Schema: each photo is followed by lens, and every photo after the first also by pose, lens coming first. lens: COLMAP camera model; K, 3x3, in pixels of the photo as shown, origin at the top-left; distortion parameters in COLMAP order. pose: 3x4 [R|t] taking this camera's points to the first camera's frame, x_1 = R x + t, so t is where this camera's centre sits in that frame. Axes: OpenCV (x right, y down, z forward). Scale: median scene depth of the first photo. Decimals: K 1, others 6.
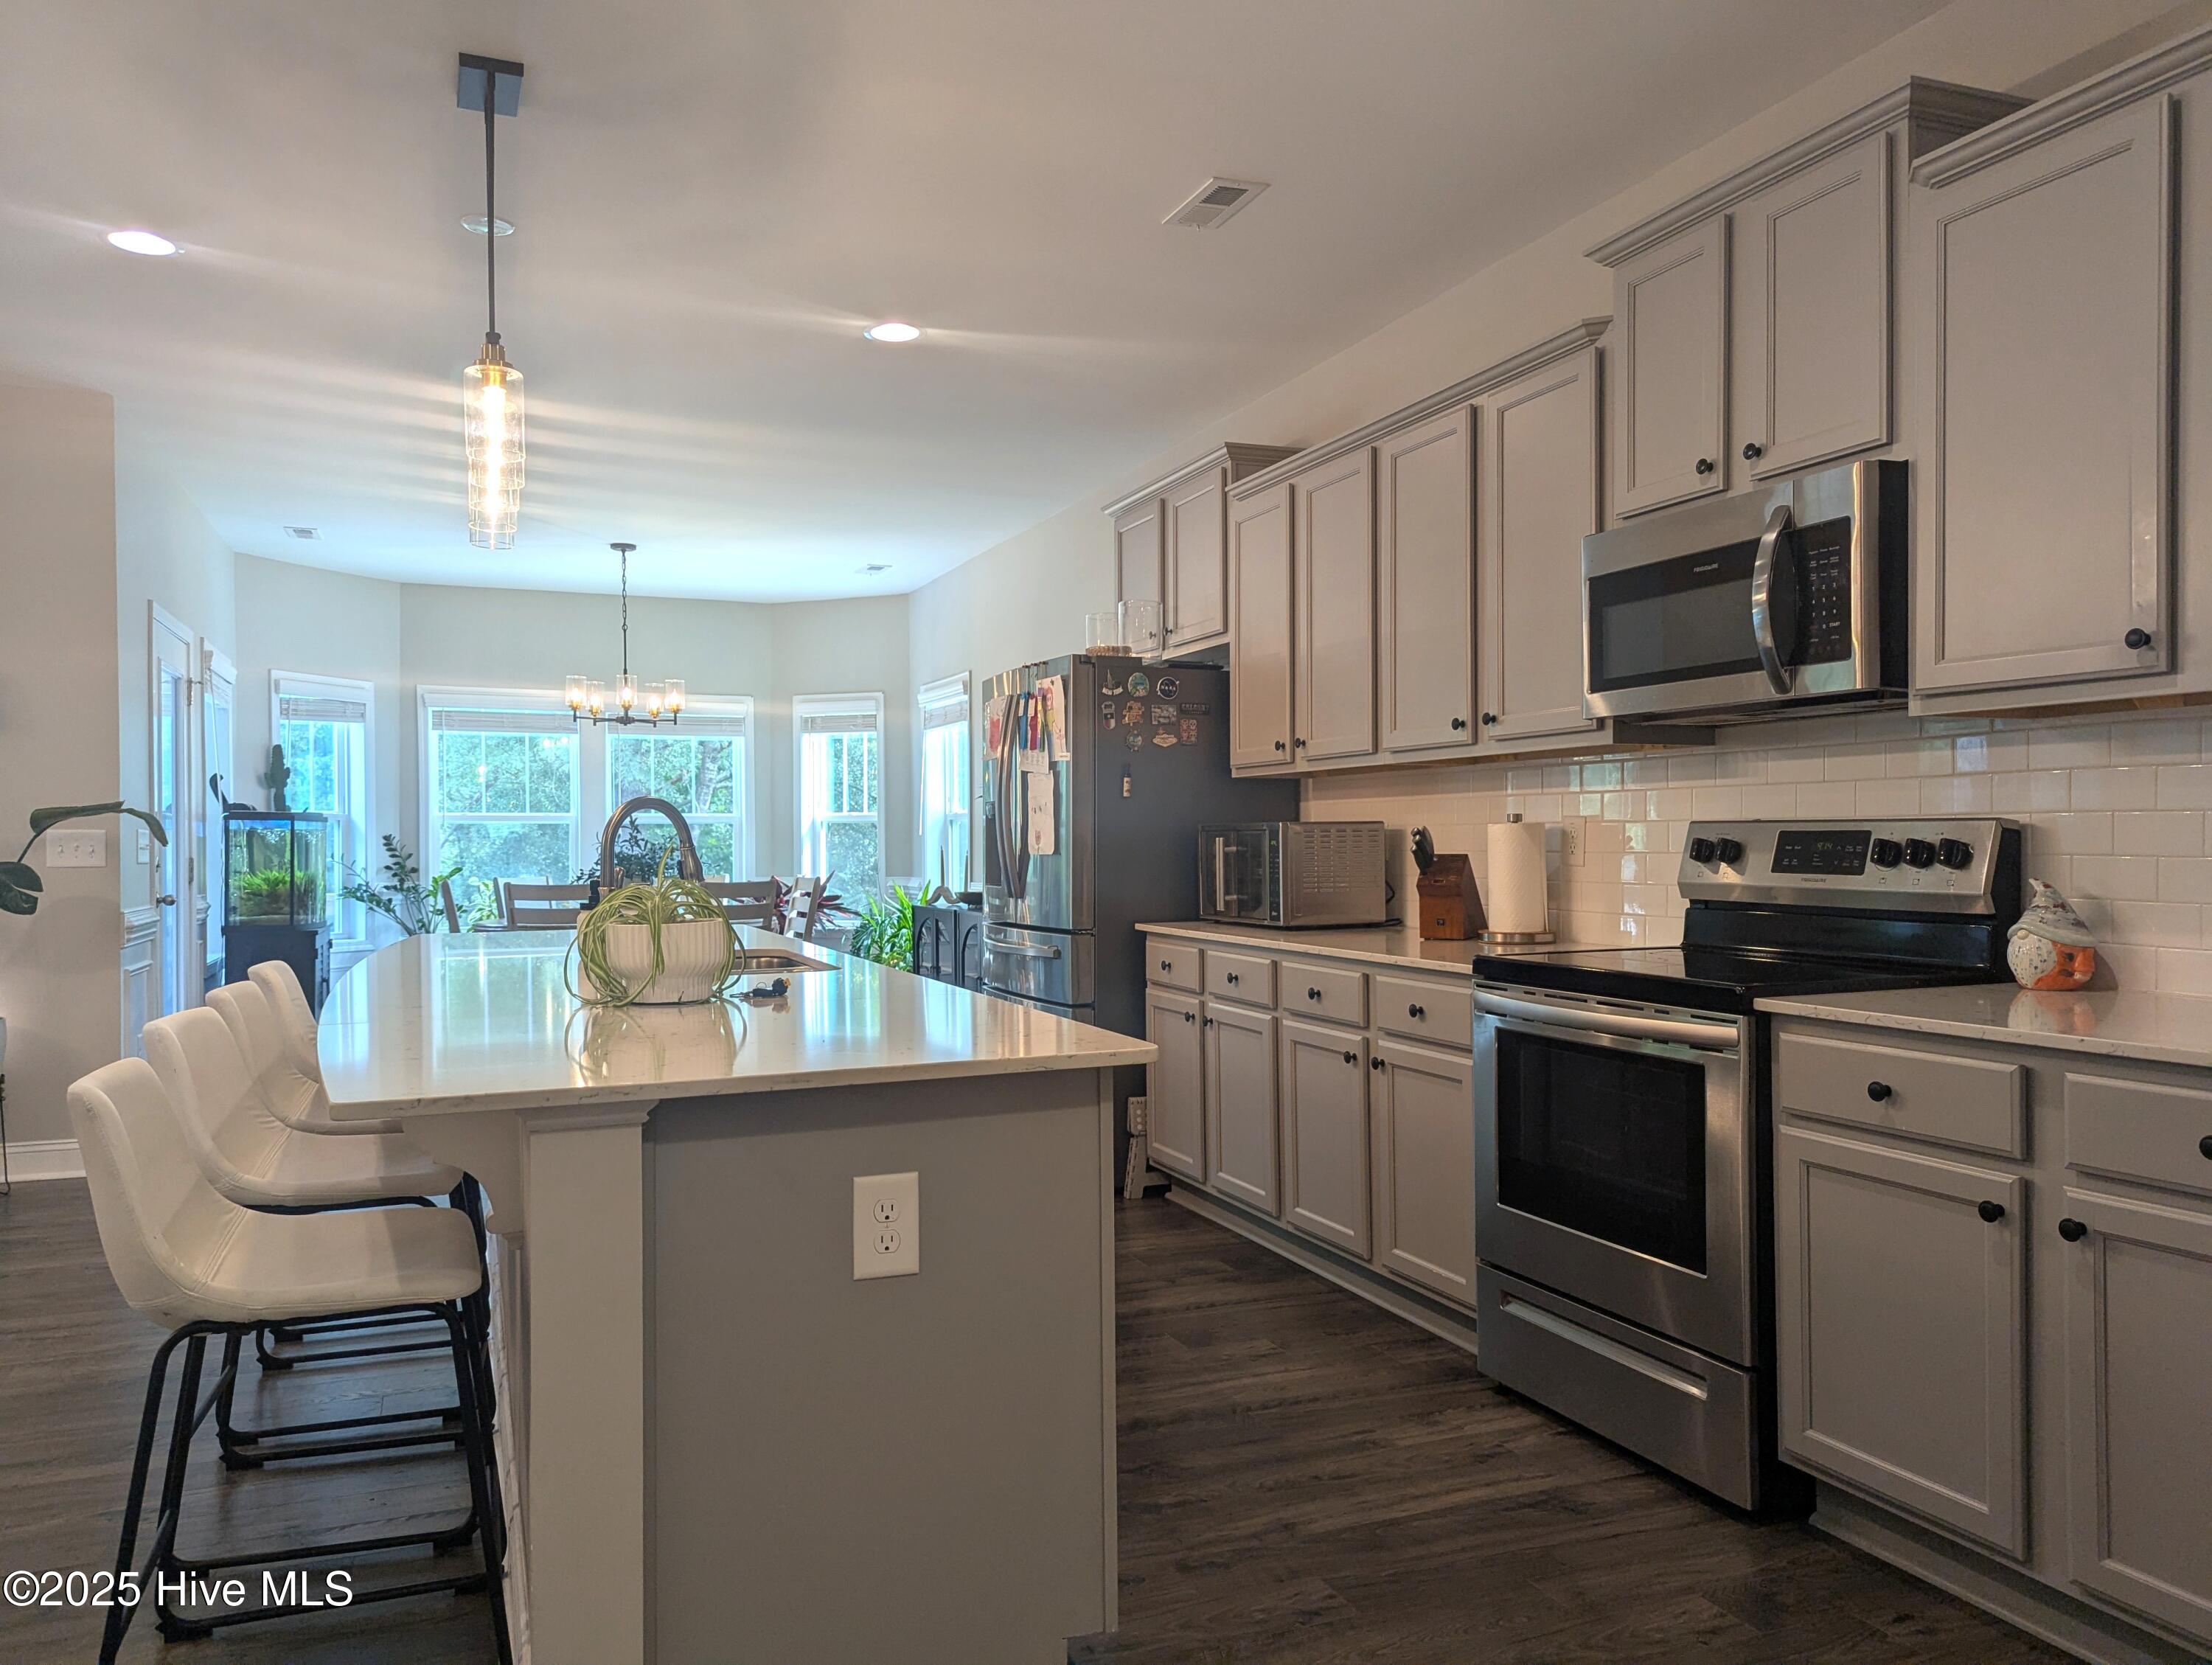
lens RADIAL K [[1573.9, 0, 1099.5], [0, 1573.9, 844.3], [0, 0, 1]] dist [0.030408, -0.019655]
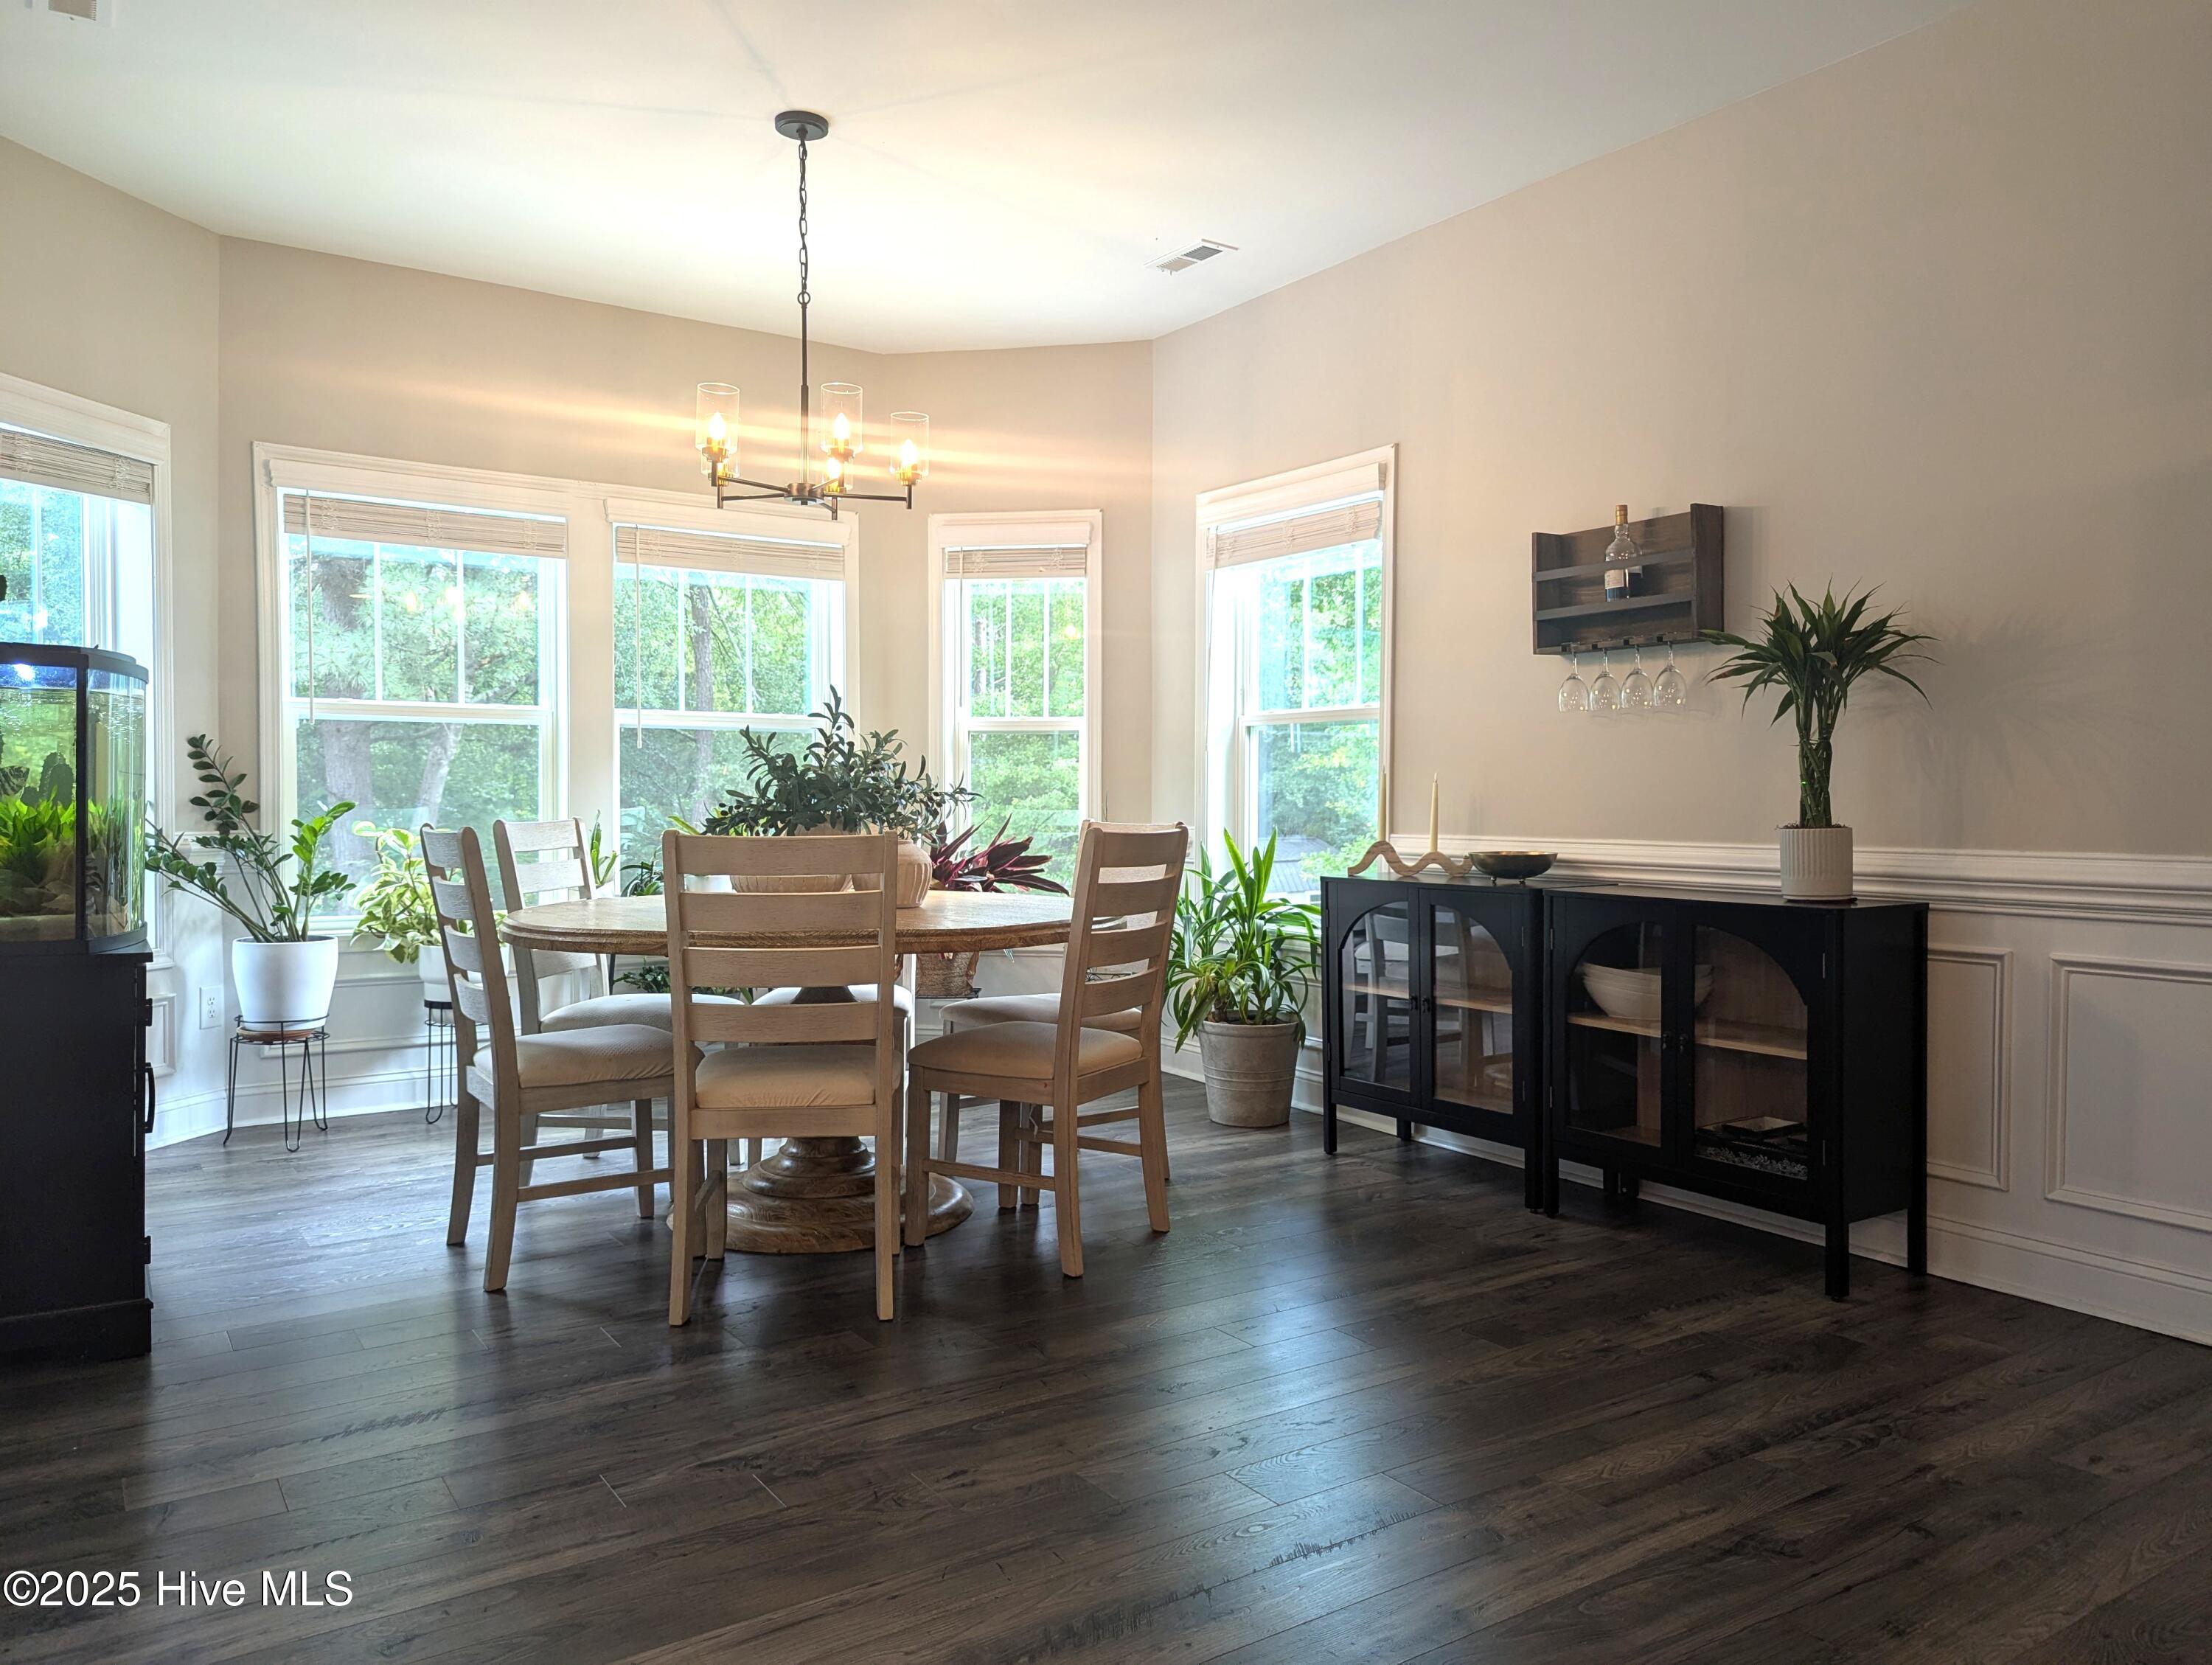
lens RADIAL K [[1573.9, 0, 1110.4], [0, 1573.9, 822.6], [0, 0, 1]] dist [0.030408, -0.019655]
pose [[0.977603, 0.002509, 0.210444, -0.273786], [-0.006197, 0.999839, 0.016868, 0.011270], [-0.210368, -0.017794, 0.977460, 0.450237]]
